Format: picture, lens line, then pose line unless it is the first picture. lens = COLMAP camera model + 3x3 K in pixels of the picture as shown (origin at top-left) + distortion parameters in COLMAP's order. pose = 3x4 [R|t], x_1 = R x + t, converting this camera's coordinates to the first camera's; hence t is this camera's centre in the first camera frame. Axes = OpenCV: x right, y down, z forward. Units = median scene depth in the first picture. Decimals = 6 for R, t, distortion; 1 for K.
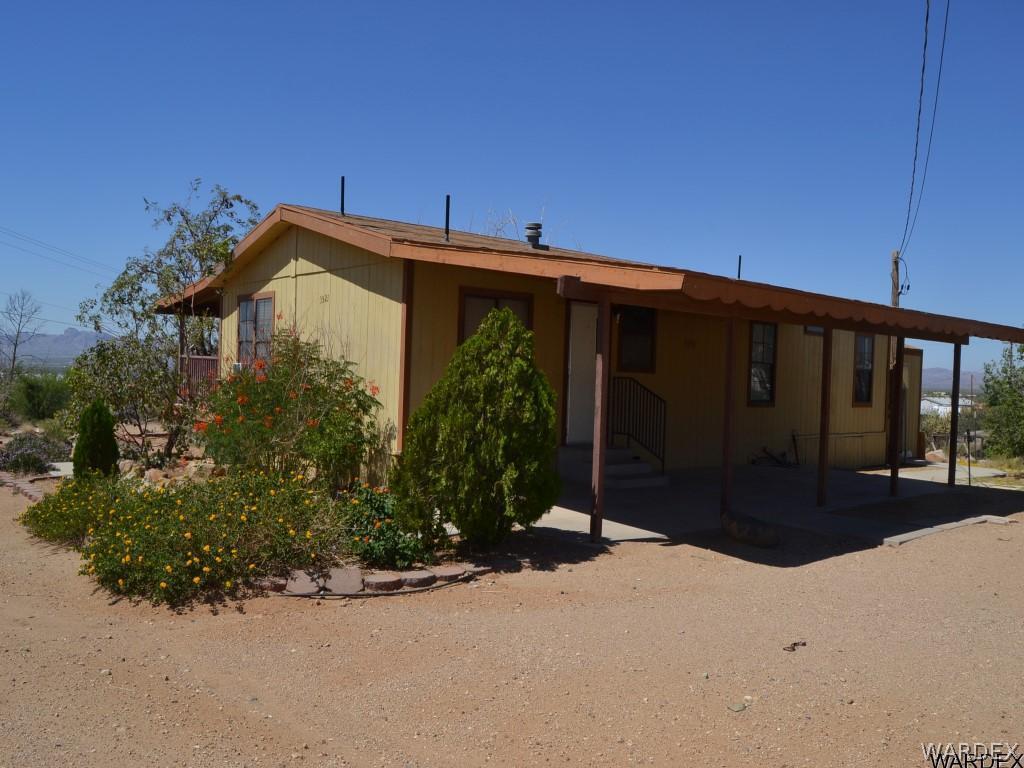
lens RADIAL K [[814.6, 0, 512.2], [0, 814.6, 384.4], [0, 0, 1]] dist [-0.076625, 0.006770]
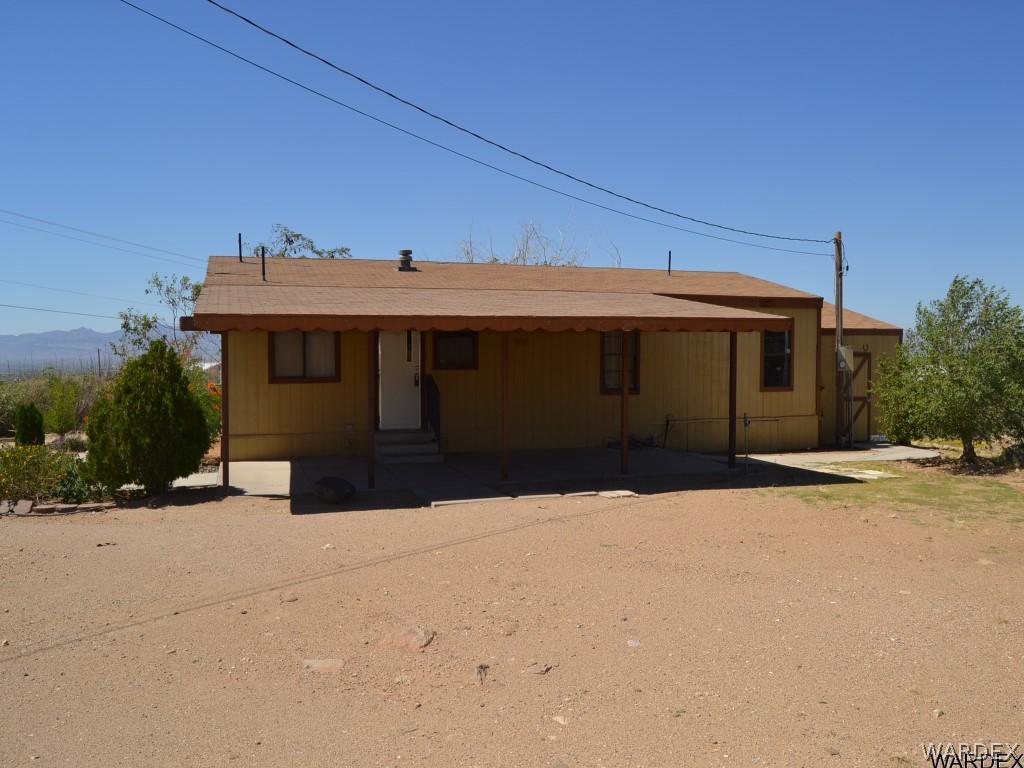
lens RADIAL K [[814.6, 0, 511.6], [0, 814.6, 383.2], [0, 0, 1]] dist [-0.076625, 0.006770]
pose [[0.933336, -0.027092, -0.357981, 0.611447], [0.032387, 0.999437, 0.008803, -0.002577], [0.357541, -0.019810, 0.933687, -0.095304]]
